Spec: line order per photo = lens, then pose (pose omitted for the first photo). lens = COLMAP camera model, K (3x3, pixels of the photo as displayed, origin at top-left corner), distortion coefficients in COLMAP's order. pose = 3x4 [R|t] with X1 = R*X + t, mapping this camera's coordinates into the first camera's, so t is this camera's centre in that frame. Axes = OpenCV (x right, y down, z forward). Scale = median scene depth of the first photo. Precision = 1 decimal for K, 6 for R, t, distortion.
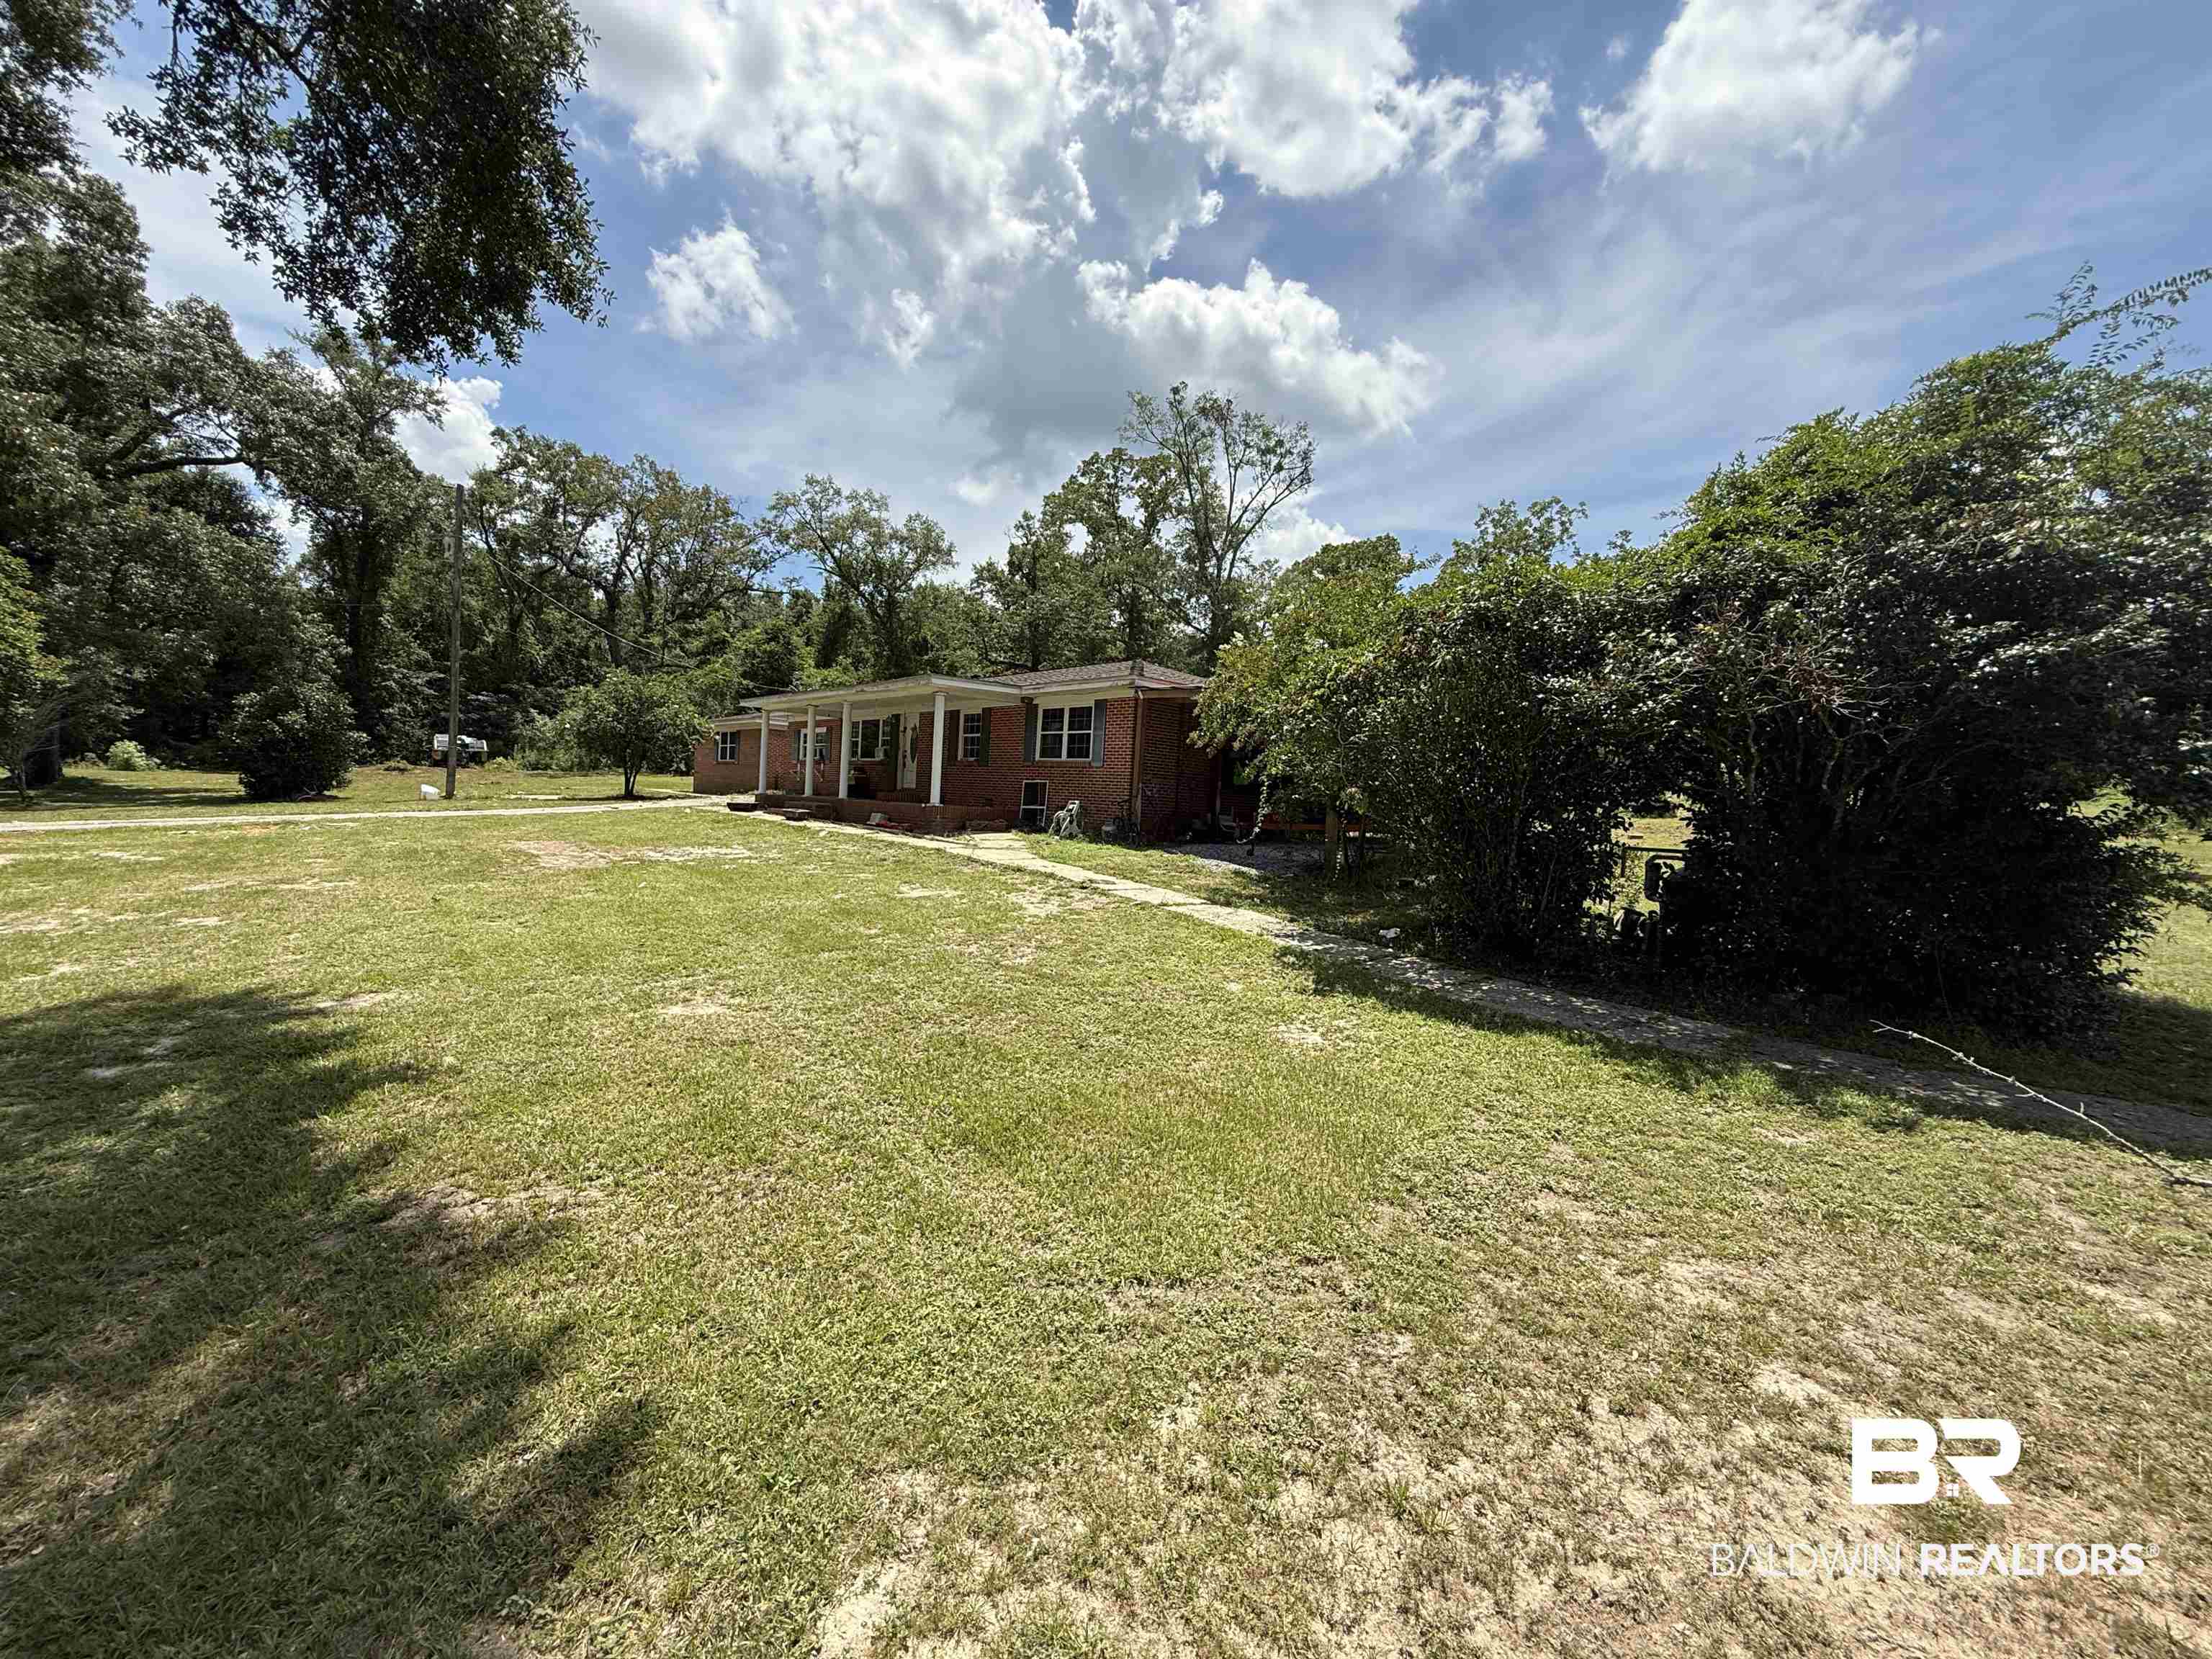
lens RADIAL K [[872.6, 0, 1098.4], [0, 872.6, 830.4], [0, 0, 1]] dist [-0.001307, 0.000167]
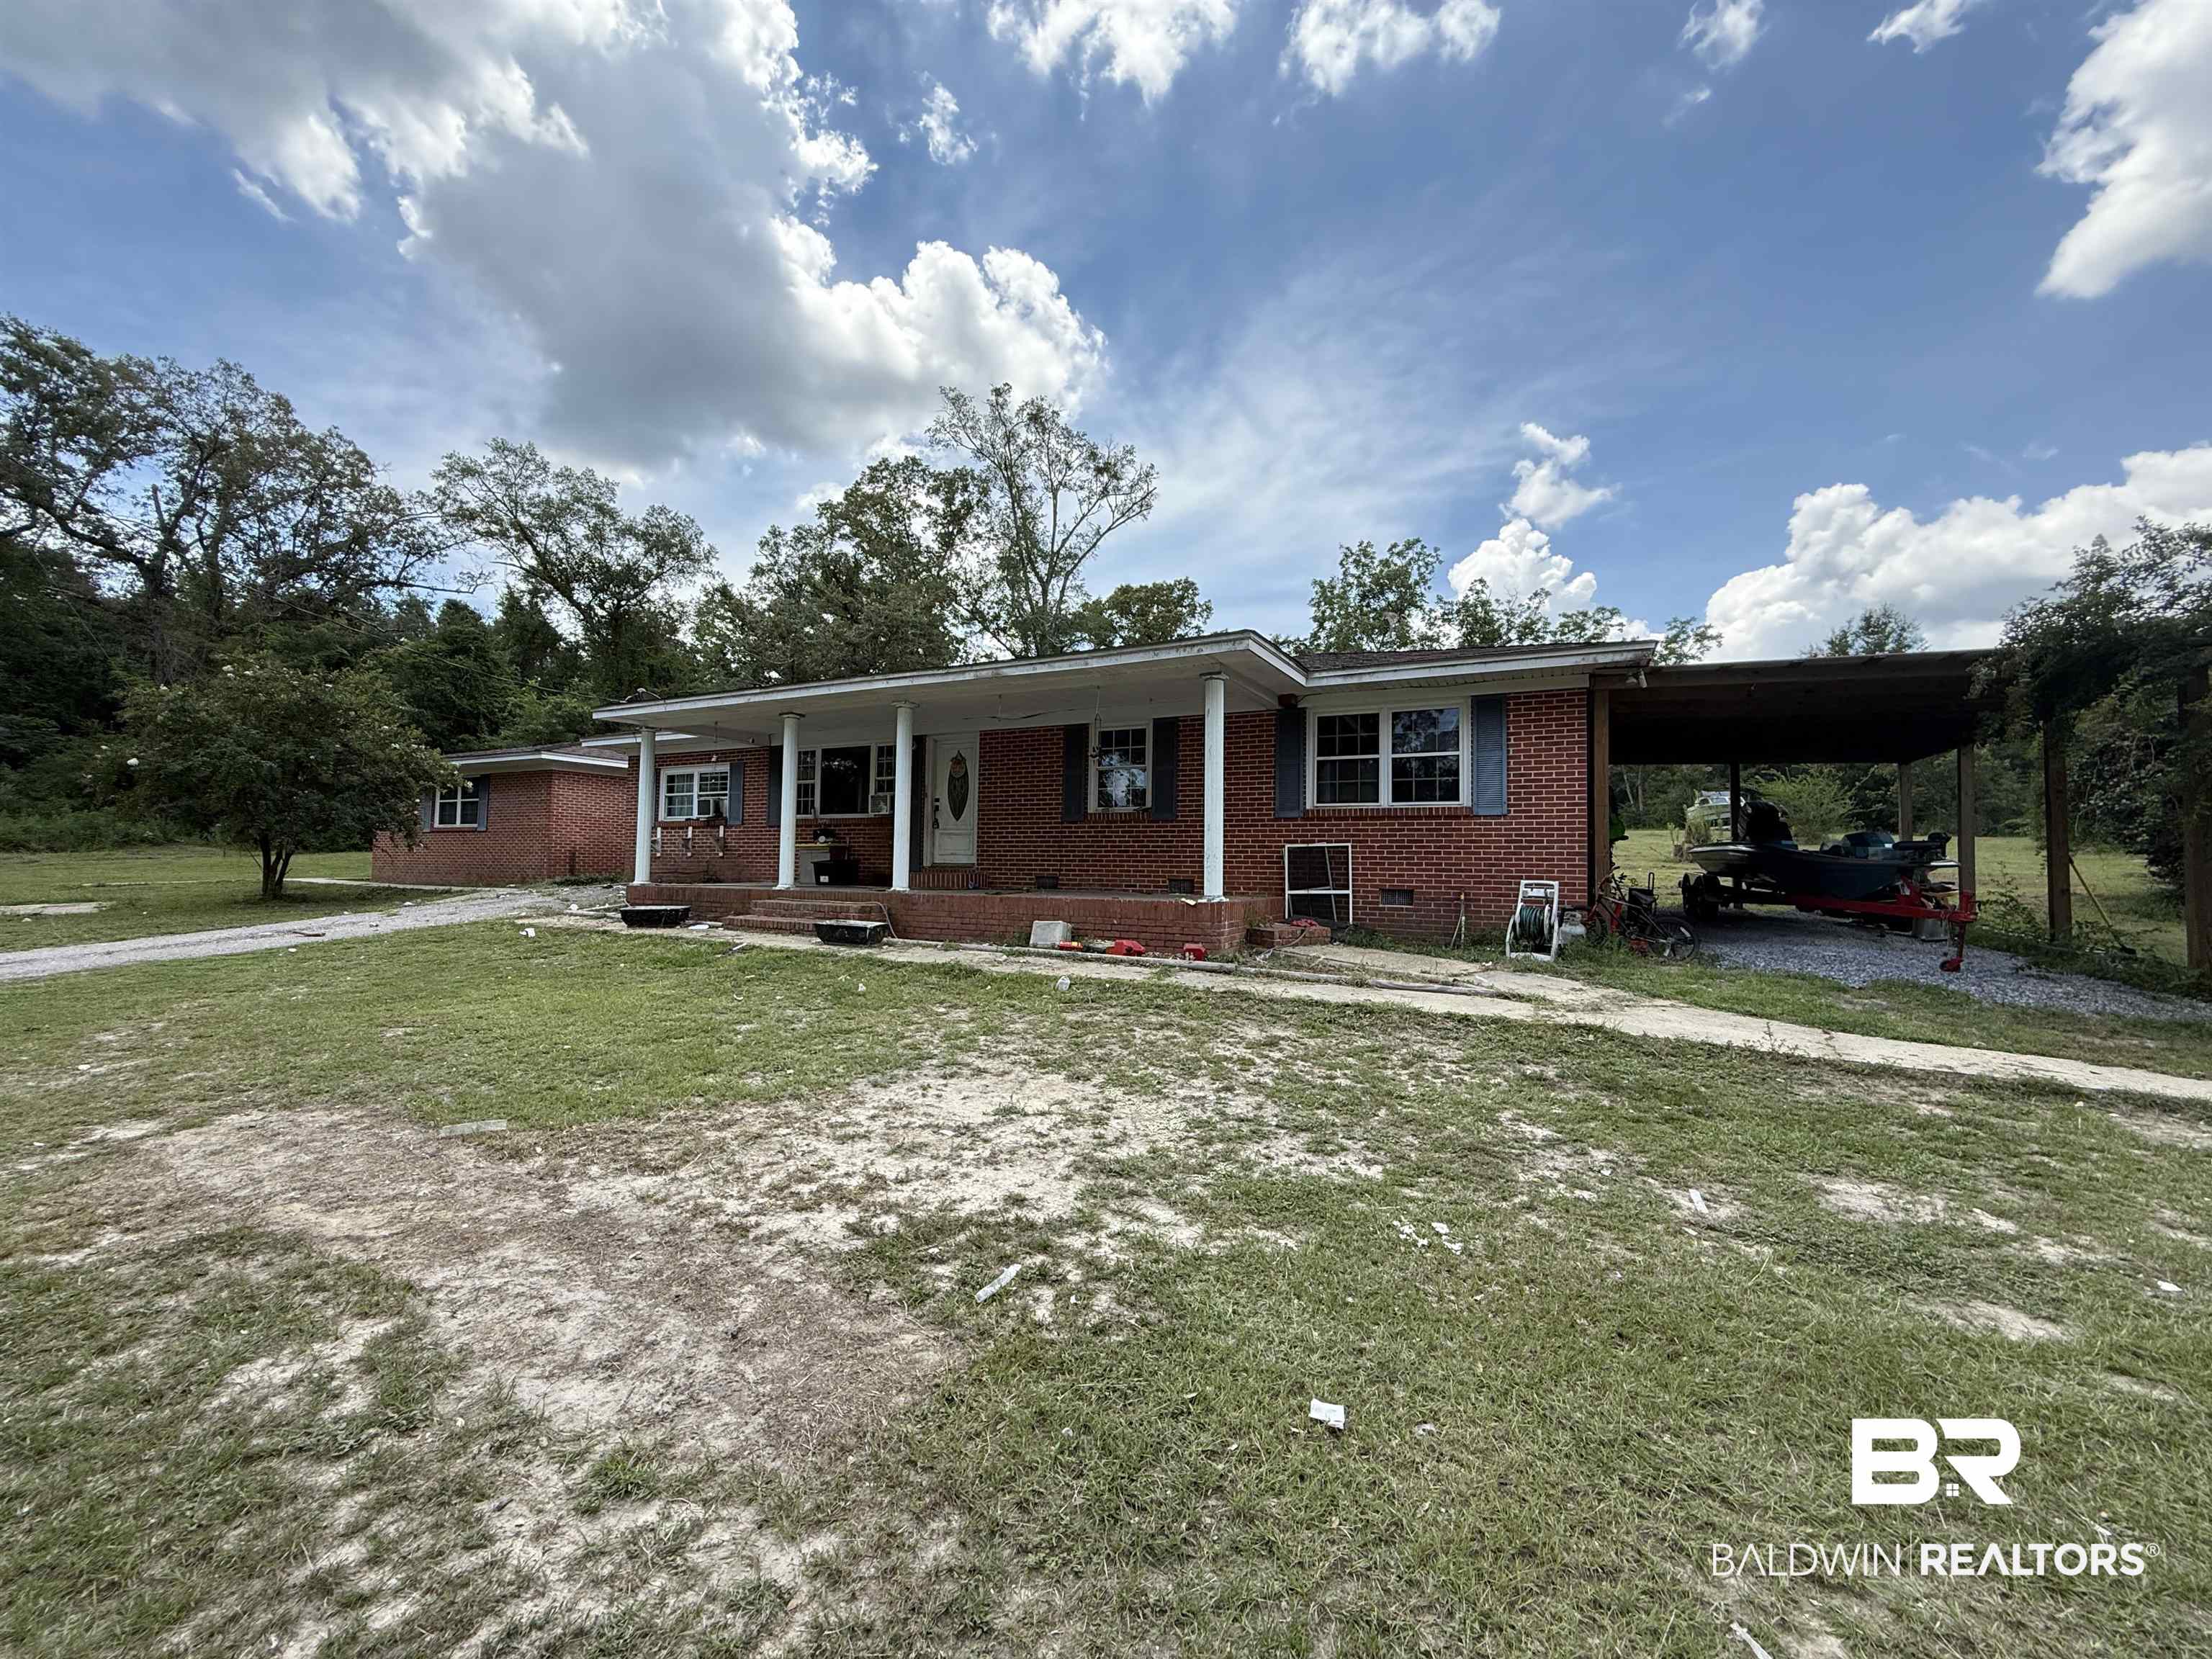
lens RADIAL K [[872.6, 0, 1098.4], [0, 872.6, 830.4], [0, 0, 1]] dist [-0.001307, 0.000167]
pose [[0.939853, -0.026956, 0.340514, -0.113185], [0.047956, 0.997421, -0.053404, -0.012535], [-0.338196, 0.066521, 0.938722, 0.154900]]
